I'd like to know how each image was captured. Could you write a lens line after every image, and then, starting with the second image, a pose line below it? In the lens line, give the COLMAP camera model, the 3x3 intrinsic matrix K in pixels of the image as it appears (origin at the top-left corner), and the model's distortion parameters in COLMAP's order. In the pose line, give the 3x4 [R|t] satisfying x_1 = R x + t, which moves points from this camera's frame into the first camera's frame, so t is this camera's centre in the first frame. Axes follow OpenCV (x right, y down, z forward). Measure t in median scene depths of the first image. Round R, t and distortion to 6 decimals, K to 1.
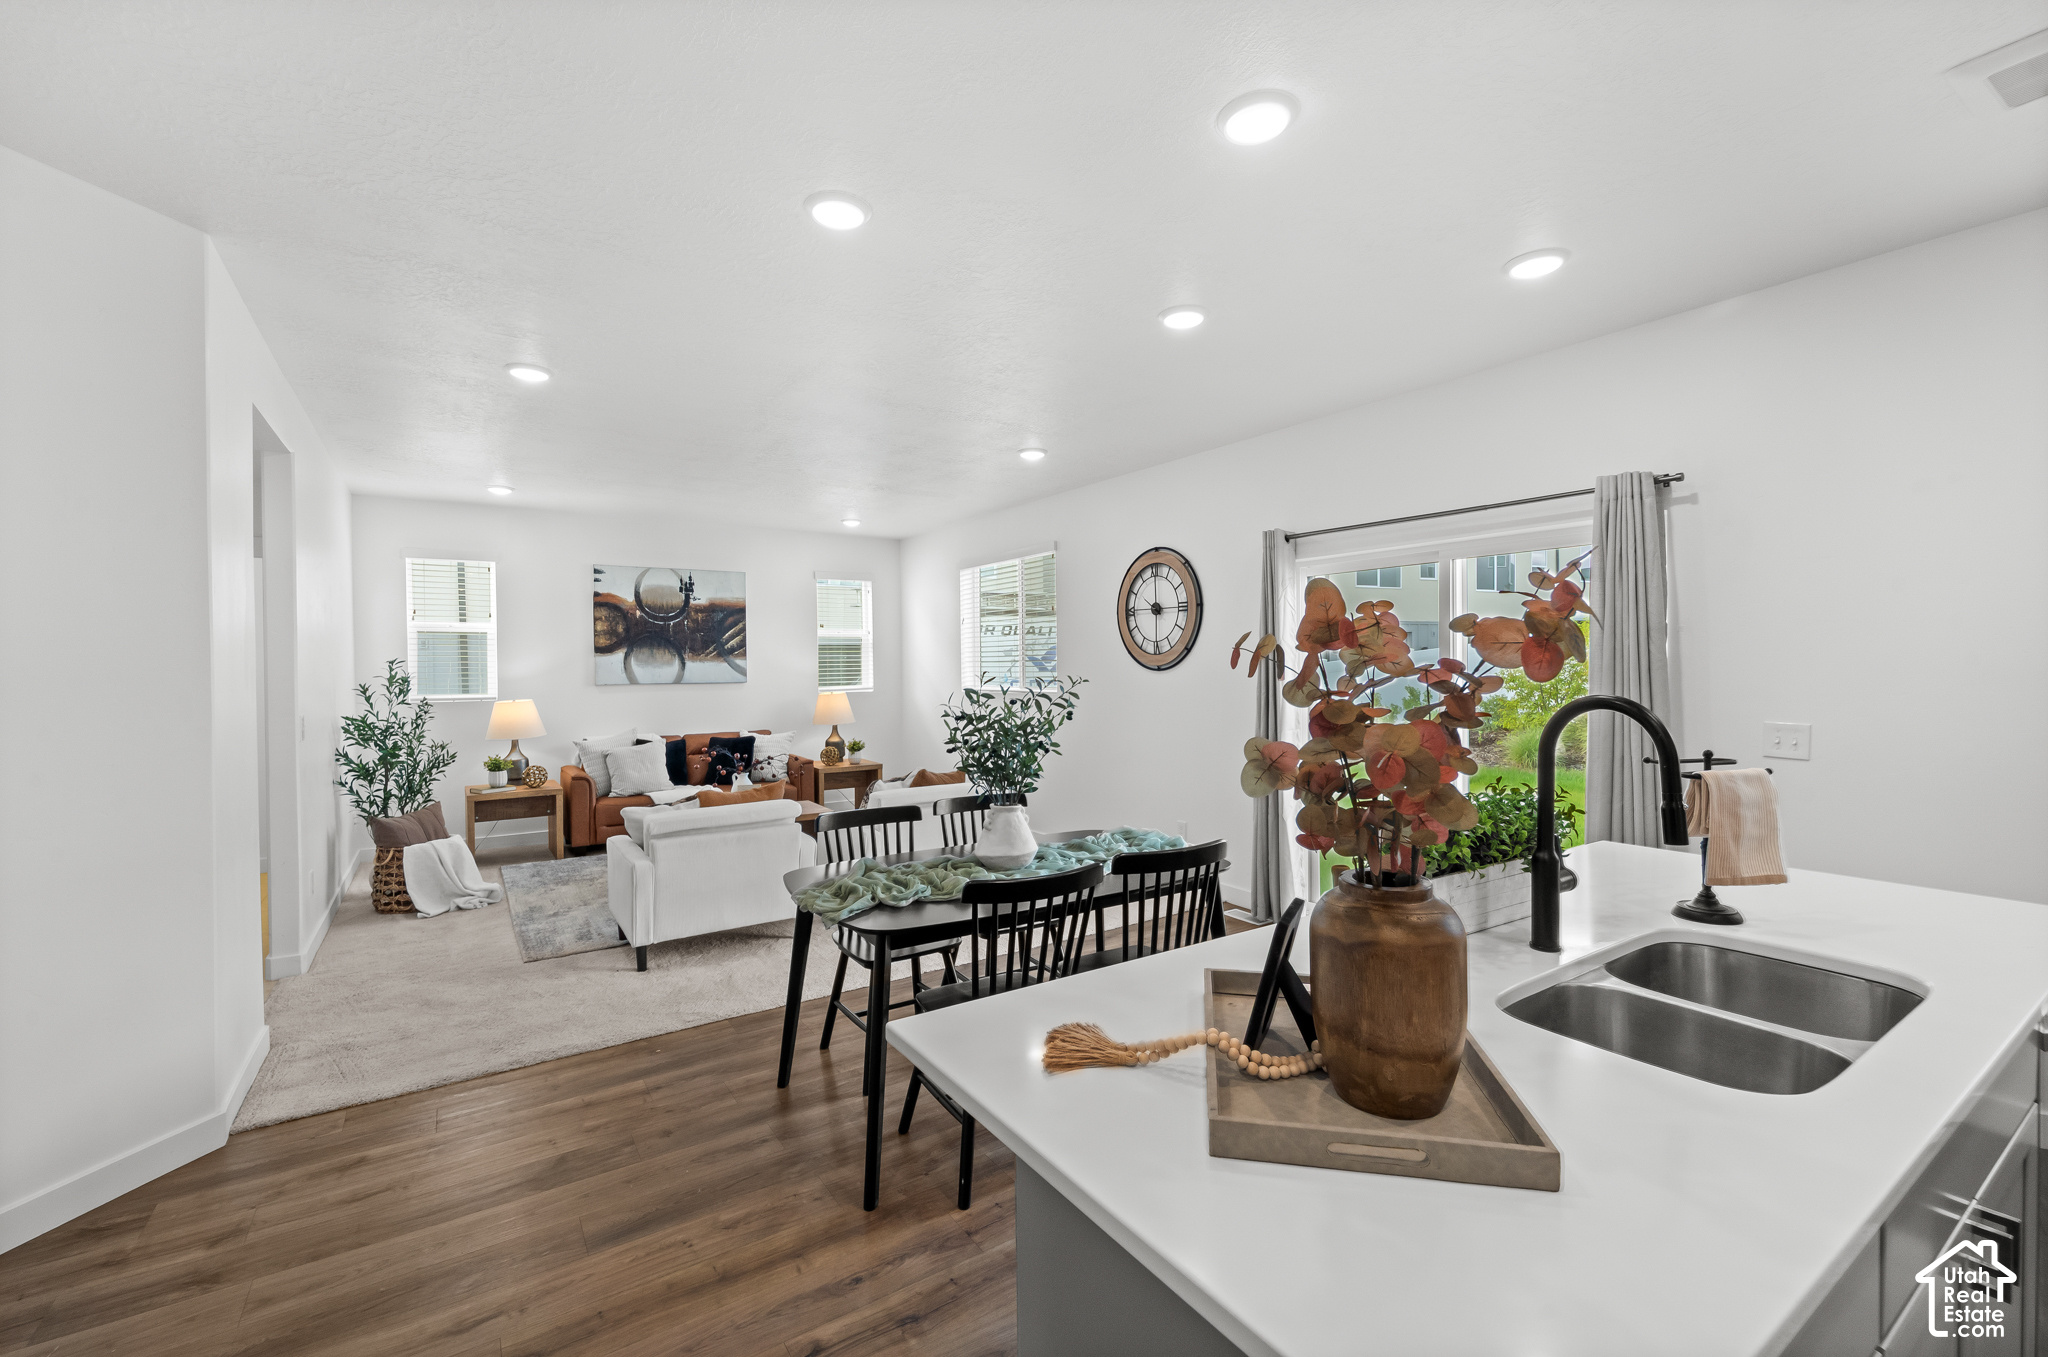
lens RADIAL K [[850.9, 0, 1019.3], [0, 850.9, 669.3], [0, 0, 1]] dist [0.001273, 0.000401]
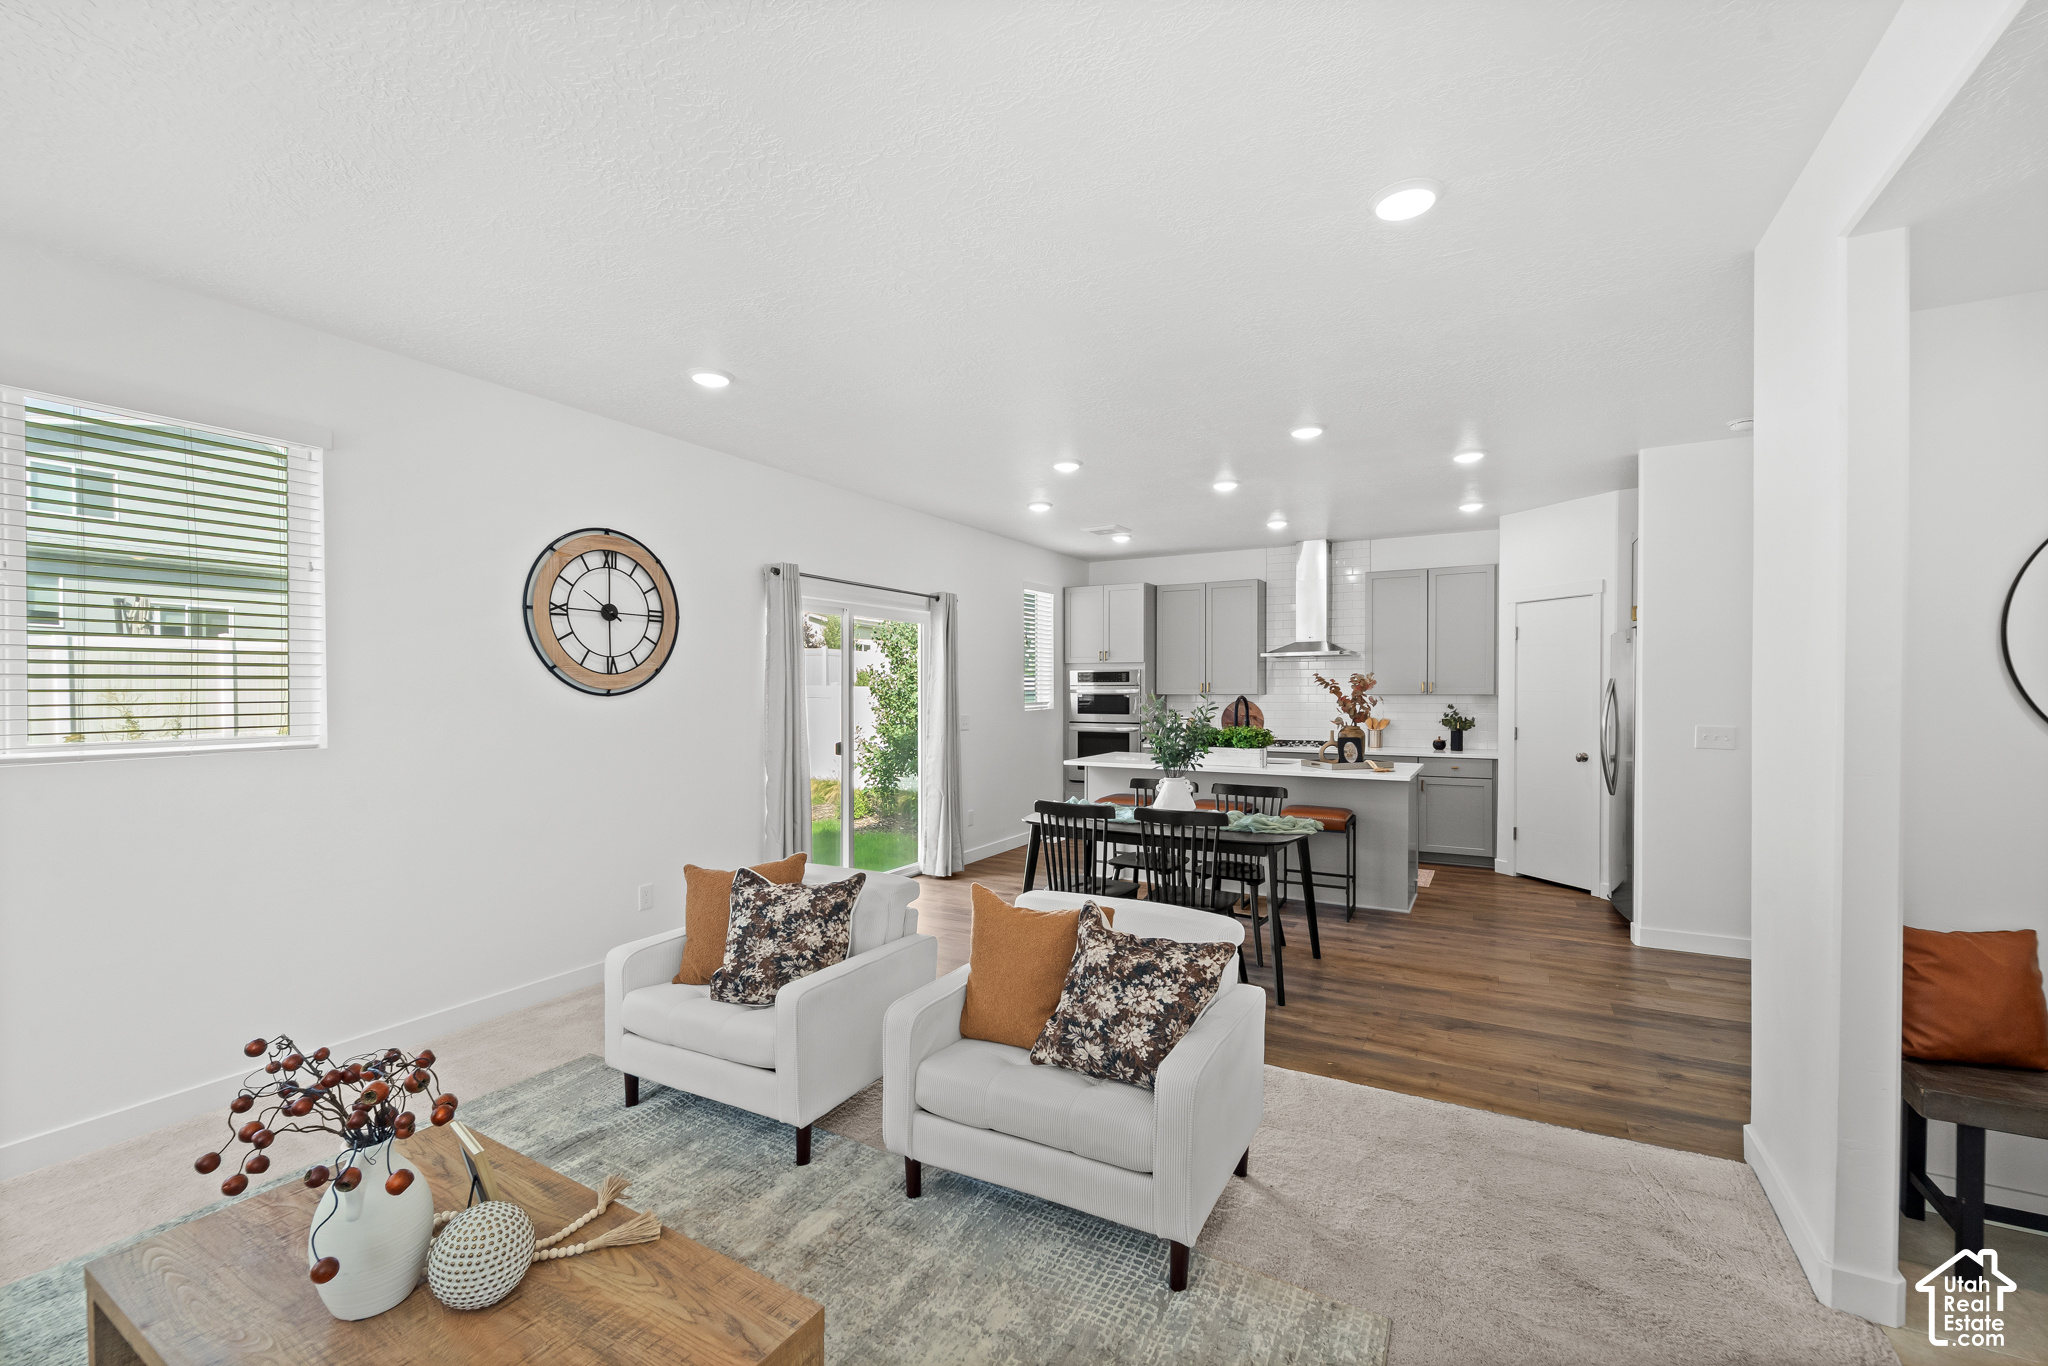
lens RADIAL K [[846.5, 0, 1018.8], [0, 846.5, 689.4], [0, 0, 1]] dist [-0.000686, -0.000118]
pose [[-0.449748, 0.001318, 0.893155, -0.718453], [0.008029, 0.999964, 0.002568, -0.003344], [-0.893120, 0.008326, -0.449742, 1.103948]]
